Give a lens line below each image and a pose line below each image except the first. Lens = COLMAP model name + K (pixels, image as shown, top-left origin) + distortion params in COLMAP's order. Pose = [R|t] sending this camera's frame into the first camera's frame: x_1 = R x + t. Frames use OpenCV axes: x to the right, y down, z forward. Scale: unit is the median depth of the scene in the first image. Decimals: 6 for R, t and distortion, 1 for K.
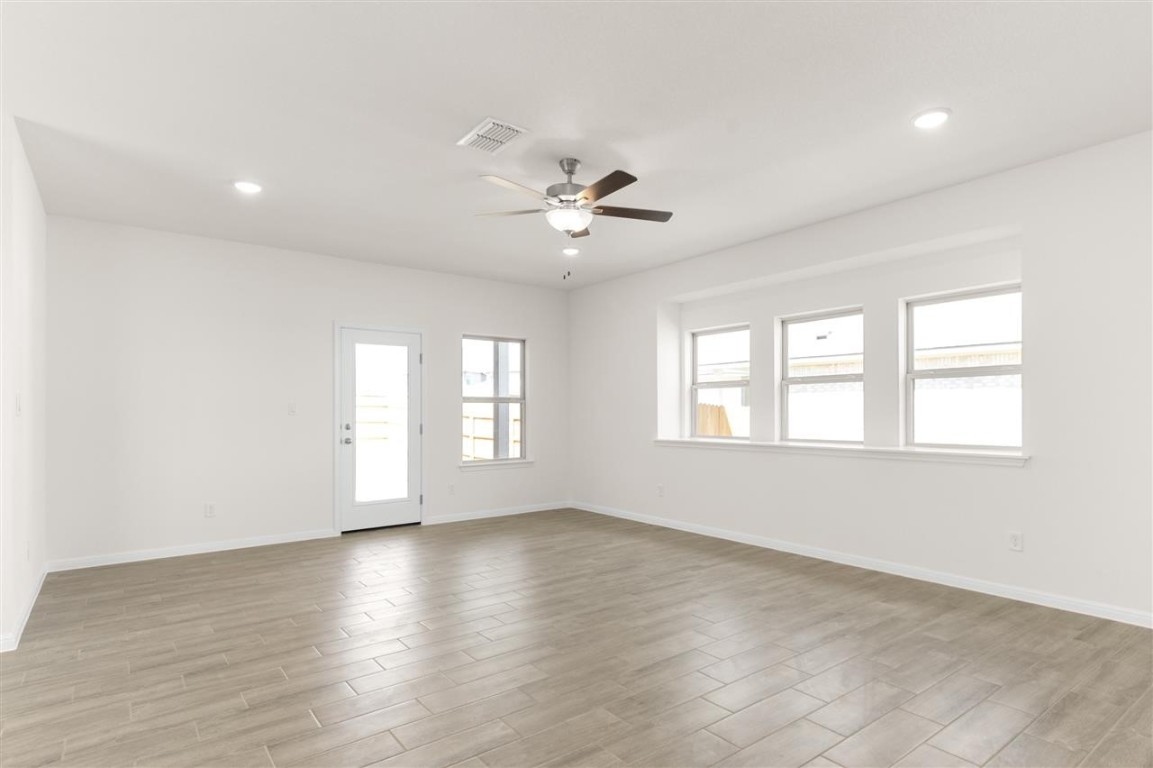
lens RADIAL K [[609.0, 0, 604.0], [0, 609.0, 404.0], [0, 0, 1]] dist [0.016012, -0.000852]
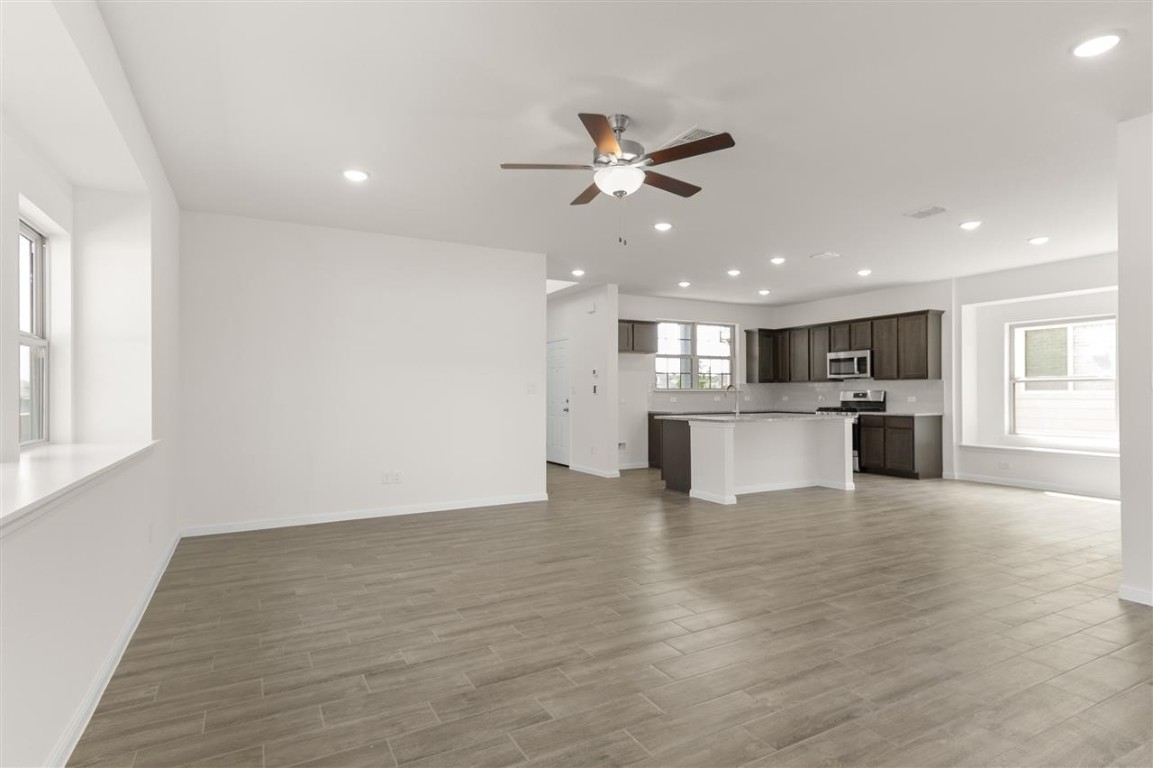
lens RADIAL K [[617.2, 0, 605.1], [0, 617.2, 402.1], [0, 0, 1]] dist [0.020925, -0.040647]
pose [[-0.989094, 0.006949, 0.147123, -0.125205], [0.007001, 0.999975, -0.000164, 0.023011], [-0.147121, 0.000868, -0.989118, 1.427149]]
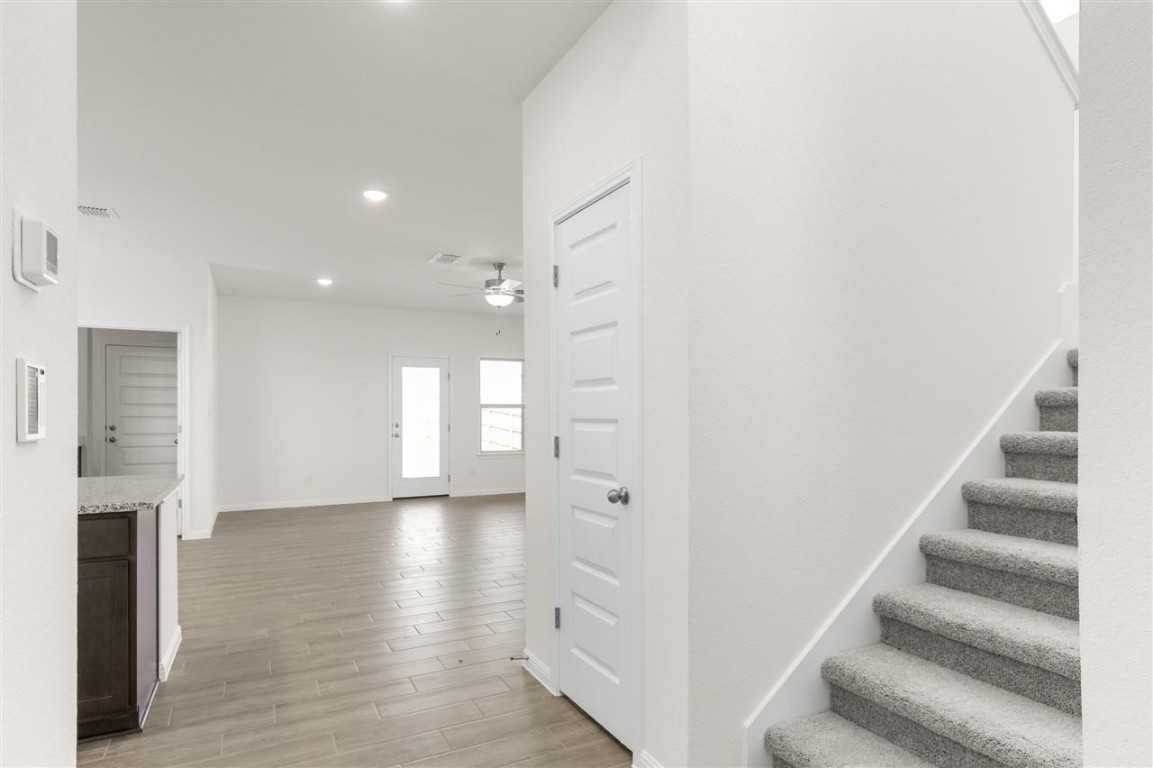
lens RADIAL K [[646.3, 0, 601.5], [0, 646.3, 405.4], [0, 0, 1]] dist [0.017484, -0.000040]
pose [[0.984379, 0.001282, -0.176058, 0.391001], [-0.000920, 0.999997, 0.002135, -0.015887], [0.176060, -0.001939, 0.984378, -0.500787]]
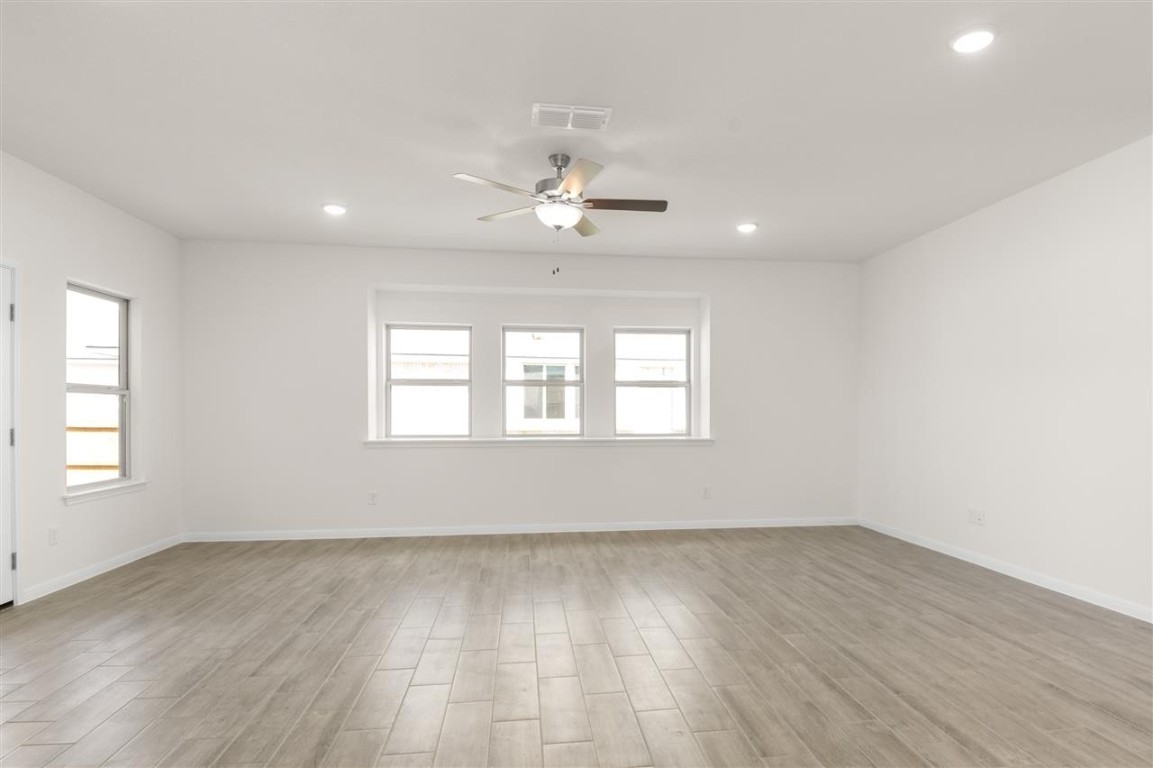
lens RADIAL K [[617.2, 0, 605.1], [0, 617.2, 402.1], [0, 0, 1]] dist [0.020925, -0.040647]
pose [[0.513514, 0.016482, 0.857923, -0.659307], [-0.014559, 0.999839, -0.010495, 0.007781], [-0.857958, -0.007101, 0.513671, 0.314206]]
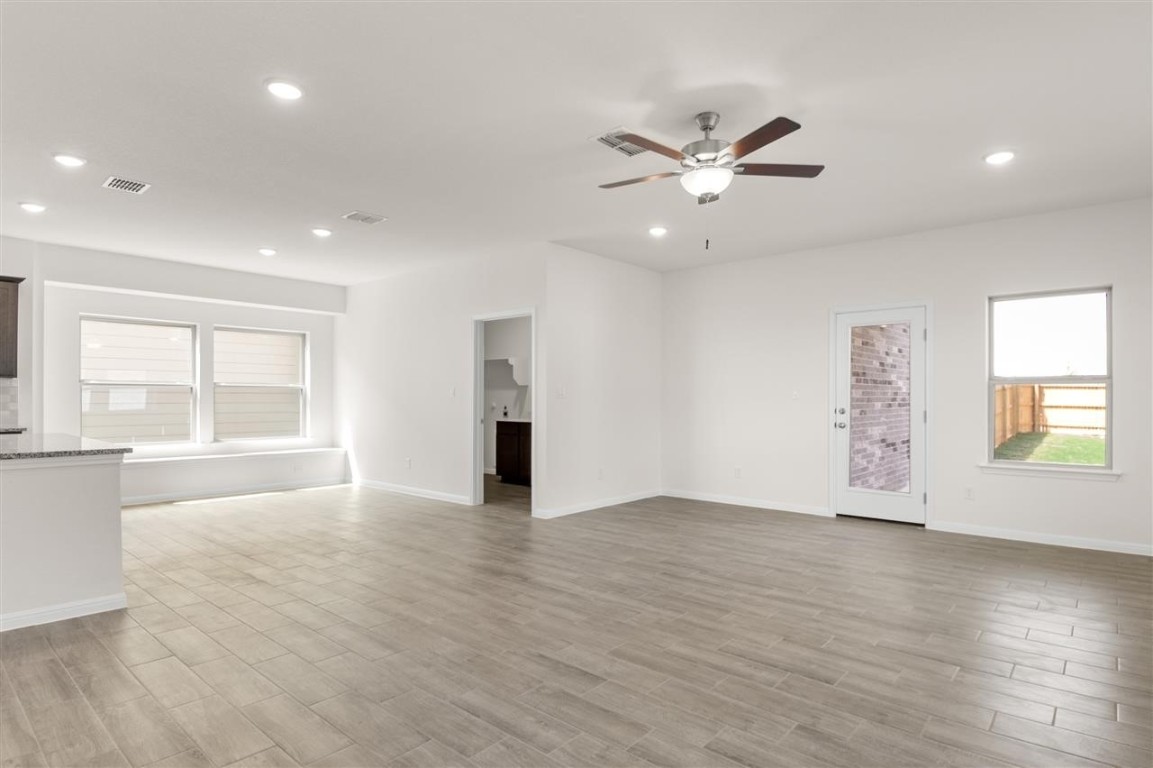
lens RADIAL K [[604.4, 0, 610.4], [0, 604.4, 394.7], [0, 0, 1]] dist [0.028427, -0.037593]
pose [[0.213689, 0.000756, -0.976901, 0.584149], [0.007958, 0.999965, 0.002514, 0.005206], [0.976869, -0.008311, 0.213676, 0.503272]]
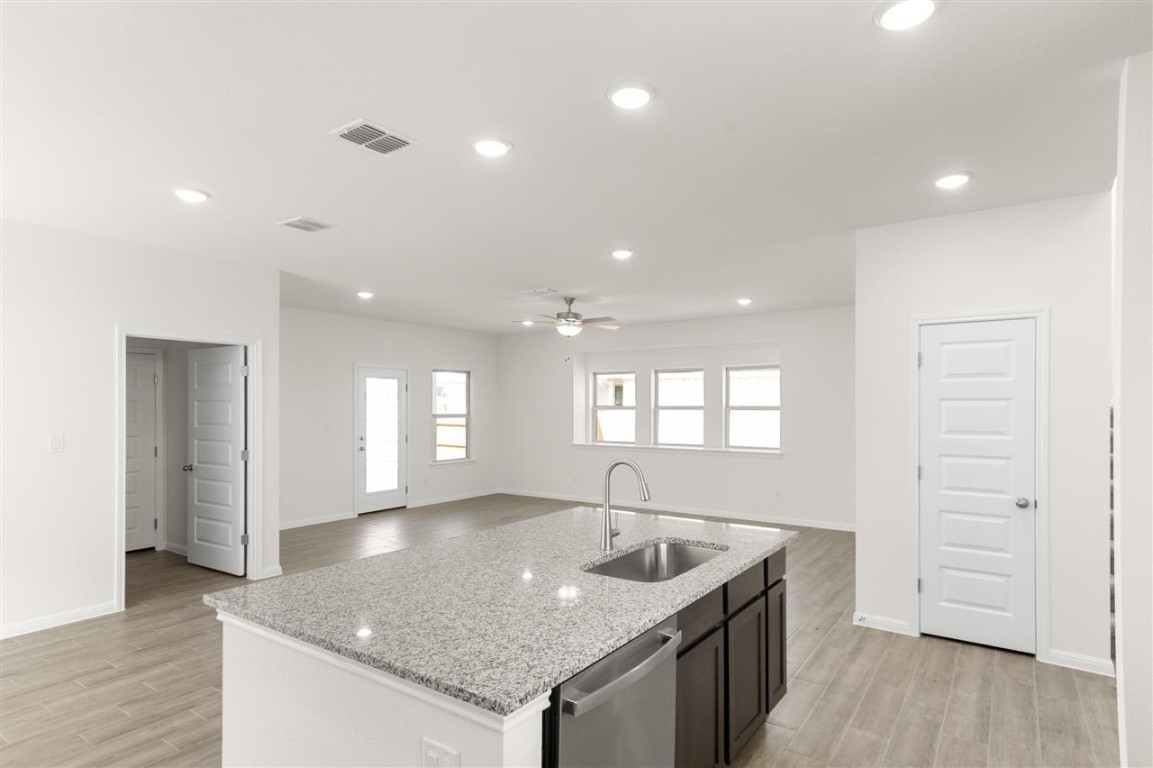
lens RADIAL K [[609.0, 0, 604.0], [0, 609.0, 404.0], [0, 0, 1]] dist [0.016012, -0.000852]
pose [[0.953434, 0.005835, 0.301546, -0.383209], [-0.009155, 0.999912, 0.009600, -0.072554], [-0.301463, -0.011913, 0.953403, -0.594289]]
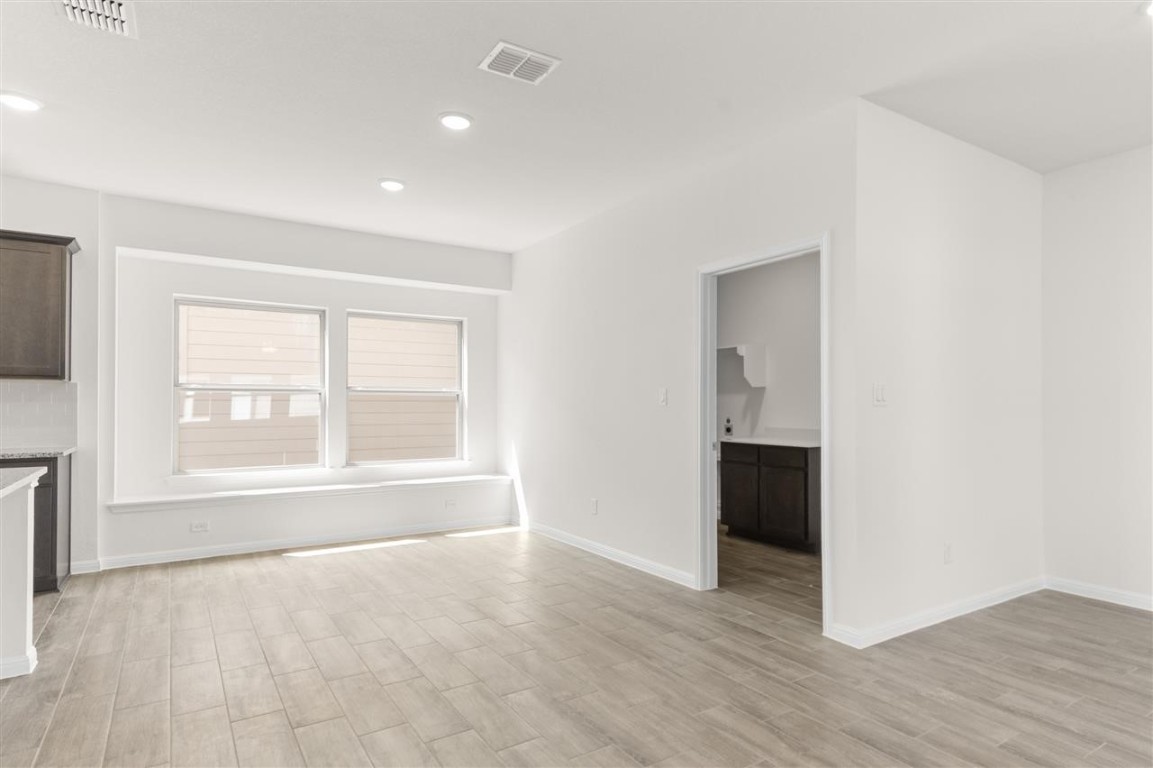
lens RADIAL K [[646.3, 0, 601.5], [0, 646.3, 405.4], [0, 0, 1]] dist [0.017484, -0.000040]
pose [[-0.087857, 0.006048, -0.996115, 0.052452], [0.012554, 0.999909, 0.004964, 0.005470], [0.996054, -0.012069, -0.087925, 0.438827]]
